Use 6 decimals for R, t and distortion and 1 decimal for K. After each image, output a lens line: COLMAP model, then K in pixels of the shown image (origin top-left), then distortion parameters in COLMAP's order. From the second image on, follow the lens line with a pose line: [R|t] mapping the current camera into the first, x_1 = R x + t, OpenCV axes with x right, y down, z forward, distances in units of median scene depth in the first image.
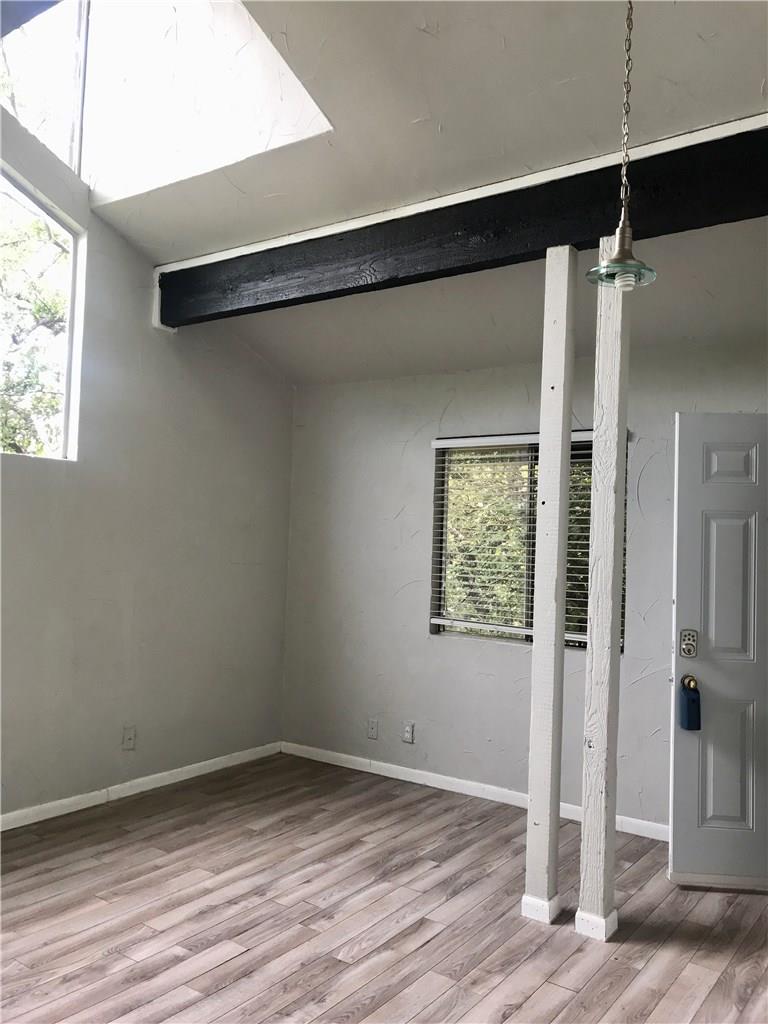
lens RADIAL K [[846.0, 0, 387.3], [0, 846.0, 502.5], [0, 0, 1]] dist [0.027430, -0.015784]
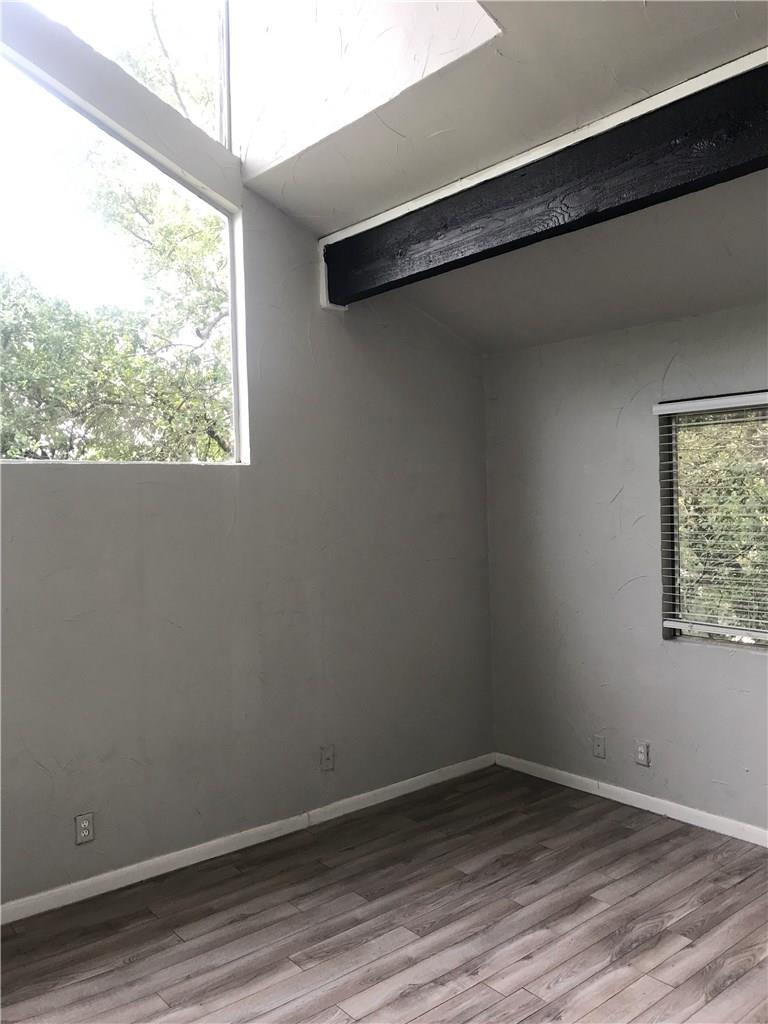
lens RADIAL K [[846.0, 0, 382.5], [0, 846.0, 503.2], [0, 0, 1]] dist [0.027430, -0.015784]
pose [[0.964811, -0.053955, -0.257347, 0.008101], [0.067809, 0.996671, 0.045258, -0.044744], [0.254049, -0.061116, 0.965258, 0.169946]]
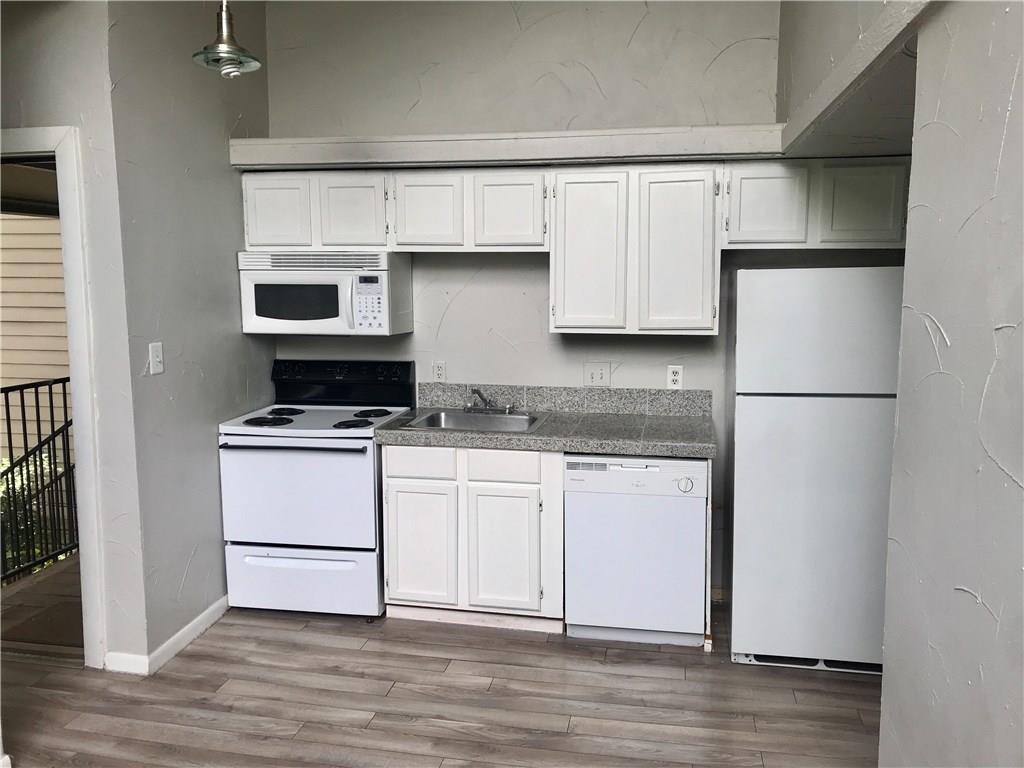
lens RADIAL K [[846.0, 0, 506.8], [0, 846.0, 378.8], [0, 0, 1]] dist [0.027430, -0.015784]
pose [[-0.418510, -0.145912, 0.896415, -0.556221], [-0.051103, 0.989230, 0.137161, -0.028214], [-0.906773, 0.011594, -0.421459, 0.736125]]
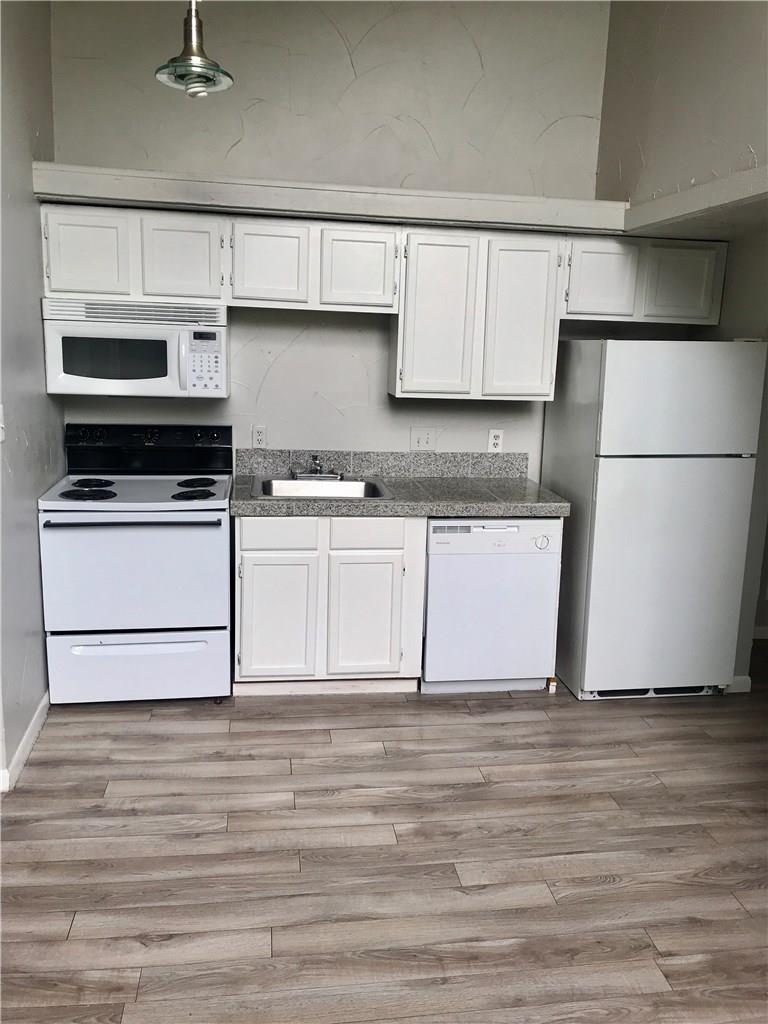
lens RADIAL K [[846.0, 0, 391.6], [0, 846.0, 504.8], [0, 0, 1]] dist [0.027430, -0.015784]
pose [[-0.703674, -0.195384, 0.683131, -0.368247], [-0.087902, 0.978001, 0.189175, -0.010863], [-0.705064, 0.073069, -0.705369, 0.984945]]
